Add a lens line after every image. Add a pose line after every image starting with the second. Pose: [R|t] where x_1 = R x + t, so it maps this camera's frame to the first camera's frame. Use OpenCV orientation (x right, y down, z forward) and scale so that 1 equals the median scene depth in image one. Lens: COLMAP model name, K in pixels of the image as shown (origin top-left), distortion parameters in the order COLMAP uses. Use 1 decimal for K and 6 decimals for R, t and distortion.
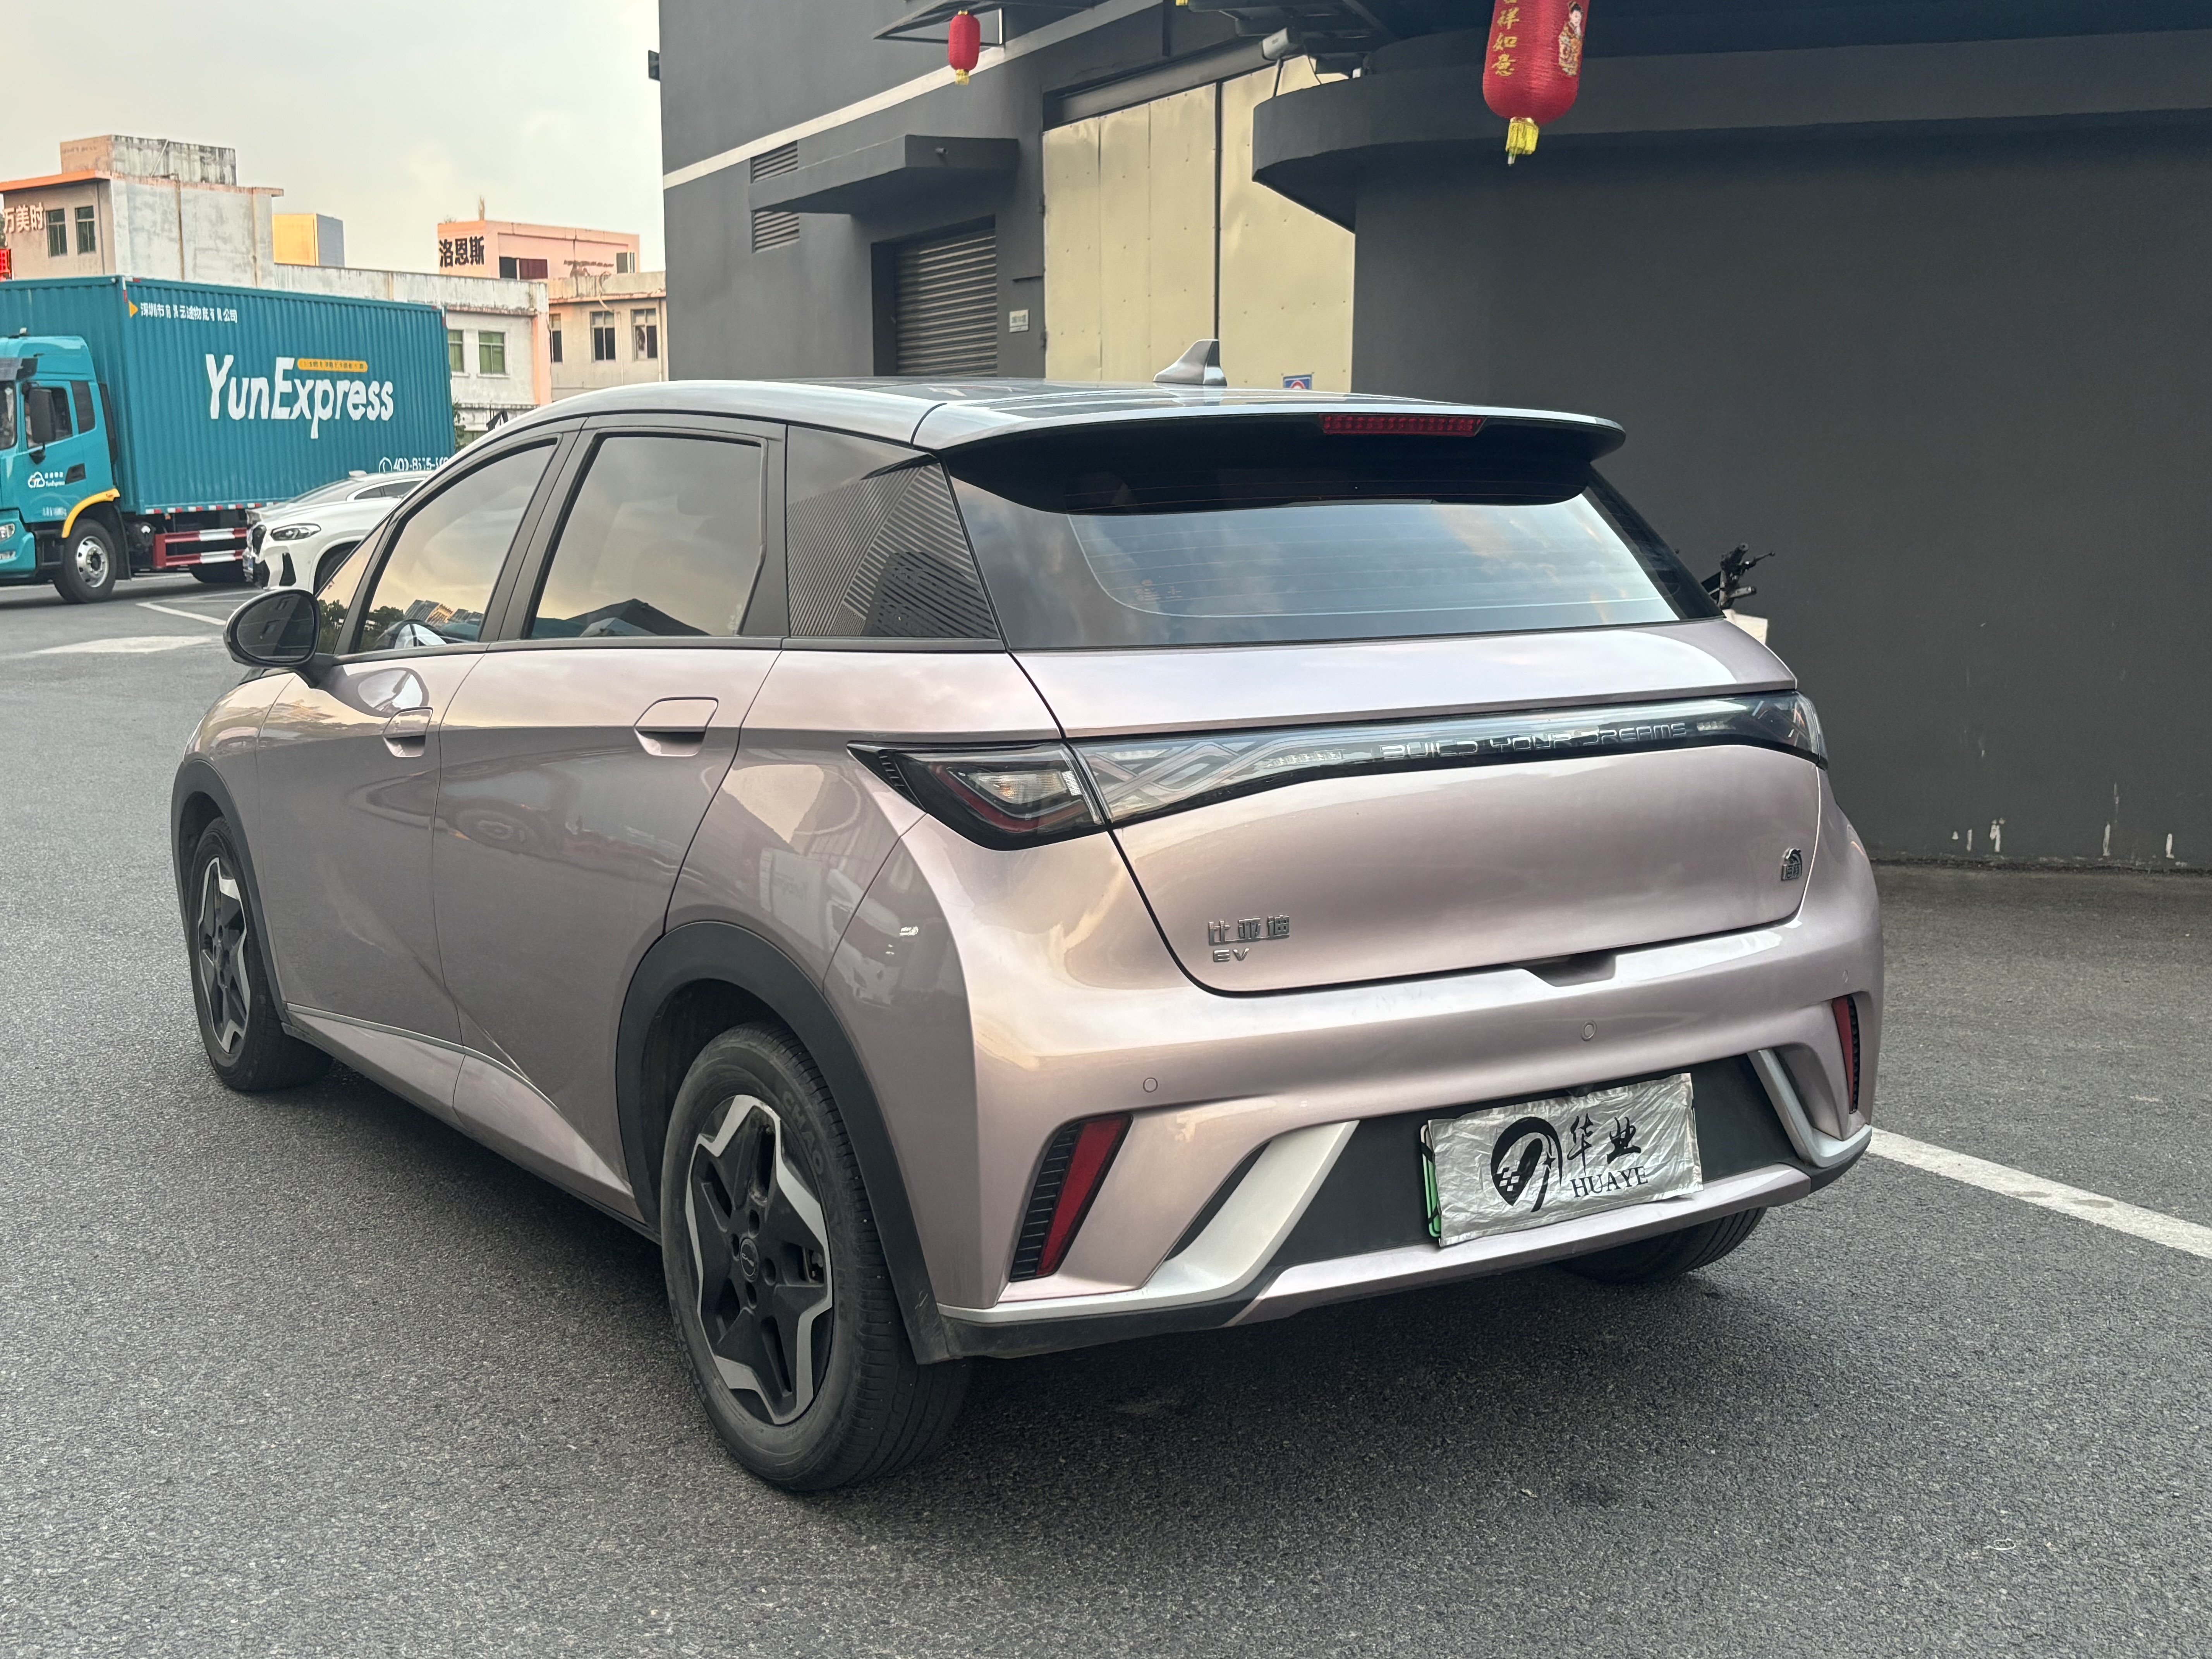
lens RADIAL K [[2536.7, 0, 1065.7], [0, 2536.7, 831.8], [0, 0, 1]] dist [0.014047, 0.023850]
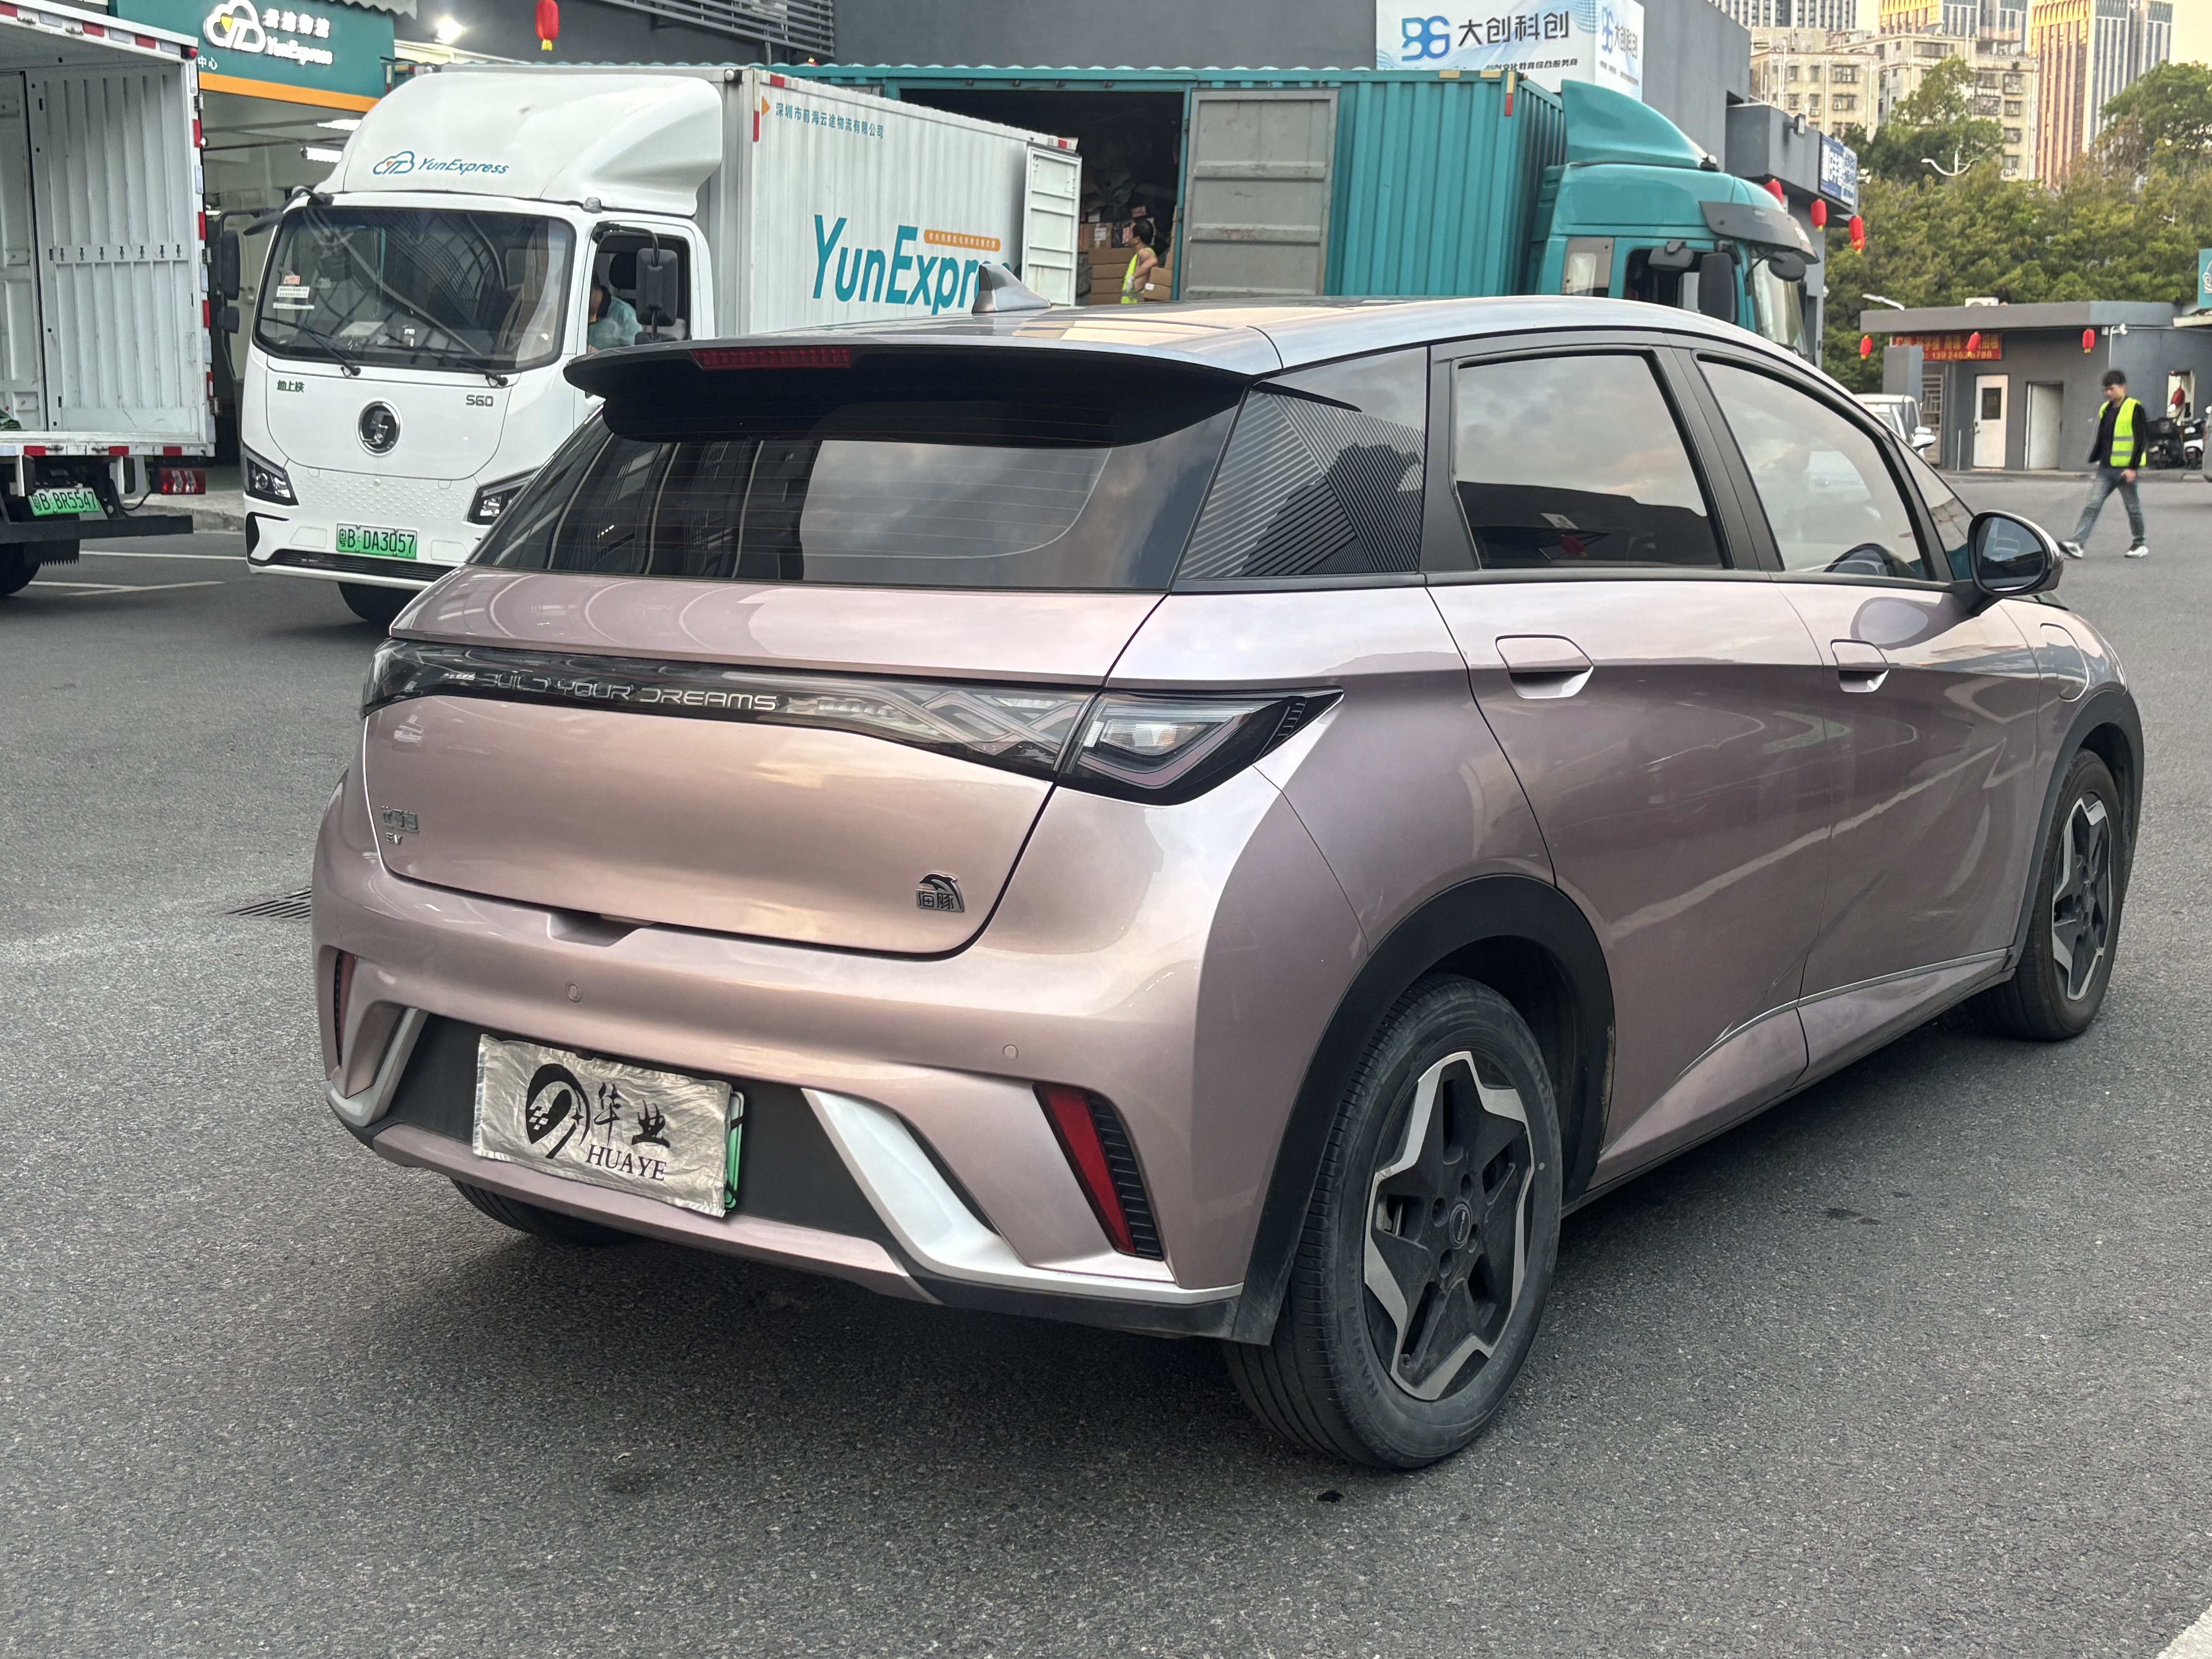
lens RADIAL K [[2536.7, 0, 1065.7], [0, 2536.7, 831.8], [0, 0, 1]] dist [0.014047, 0.023850]
pose [[0.341865, 0.152516, -0.927290, 0.140736], [-0.115492, 0.986081, 0.119607, -0.014432], [0.932625, 0.066205, 0.354721, 0.100940]]
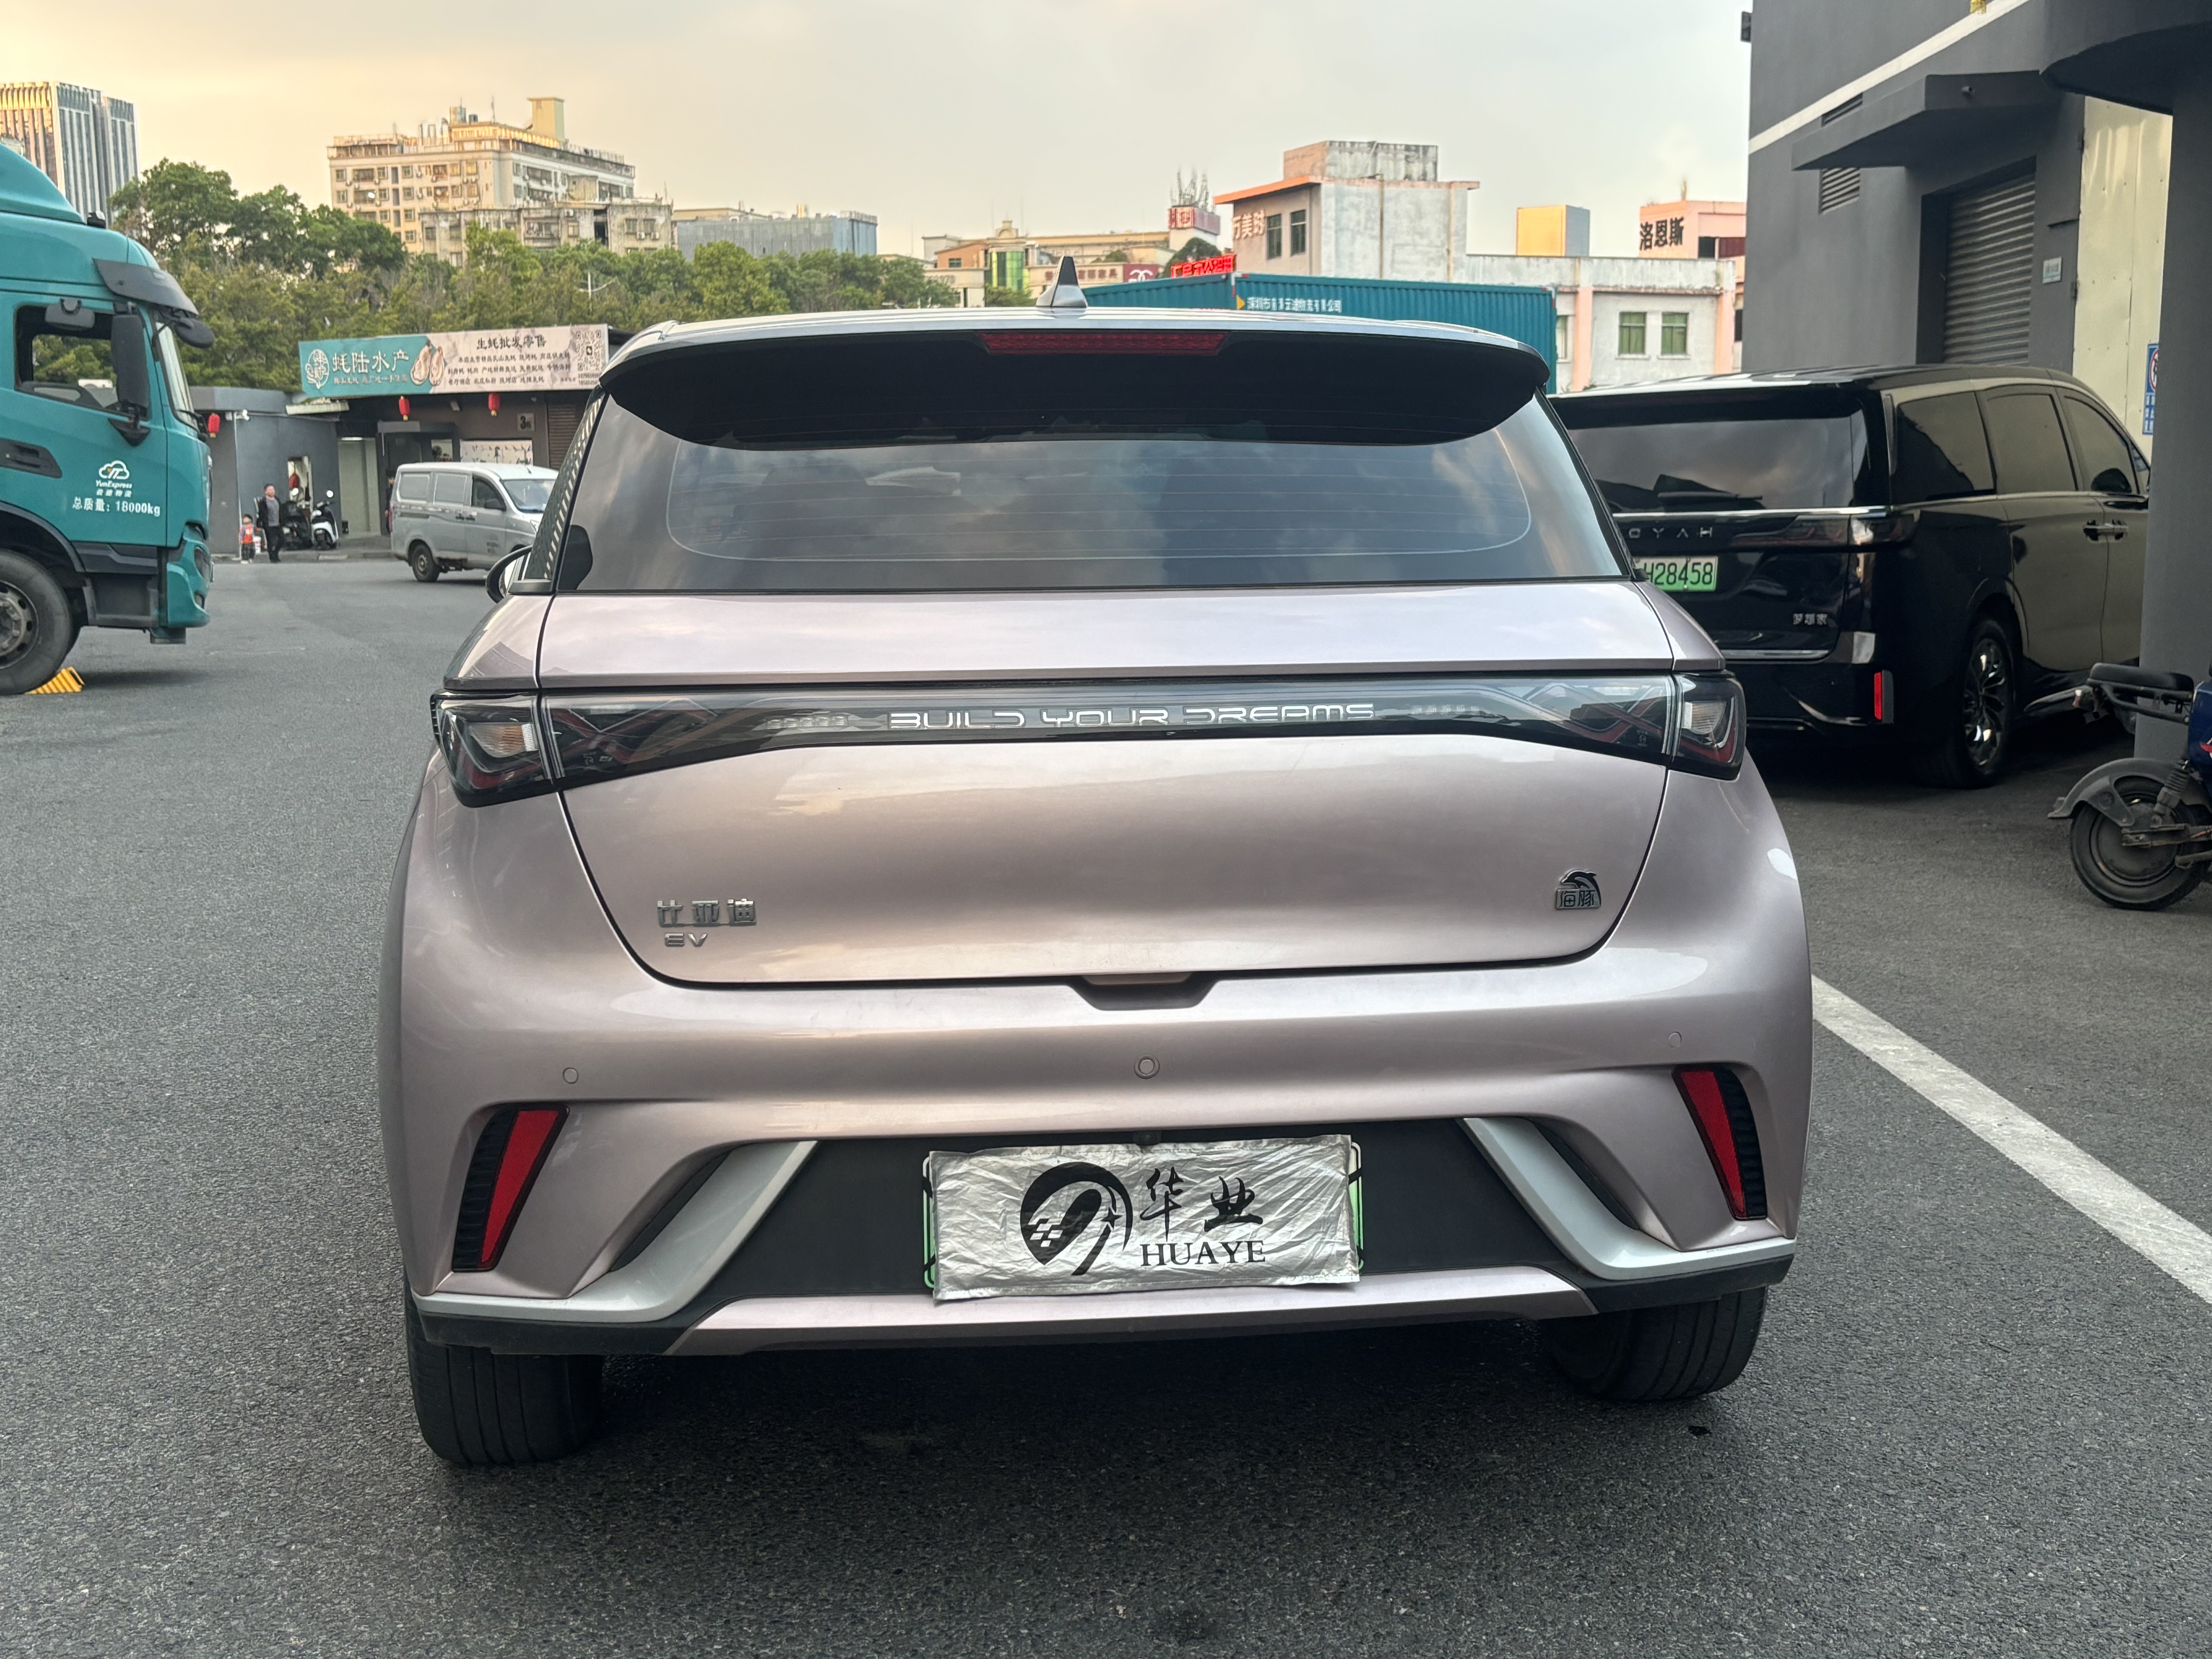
lens RADIAL K [[2515.6, 0, 1106.0], [0, 2515.6, 829.5], [0, 0, 1]] dist [0.078934, -0.057399]
pose [[0.895128, 0.055995, -0.442278, 0.067394], [-0.053422, 0.998405, 0.018283, -0.001598], [0.442596, 0.007262, 0.896692, 0.031342]]
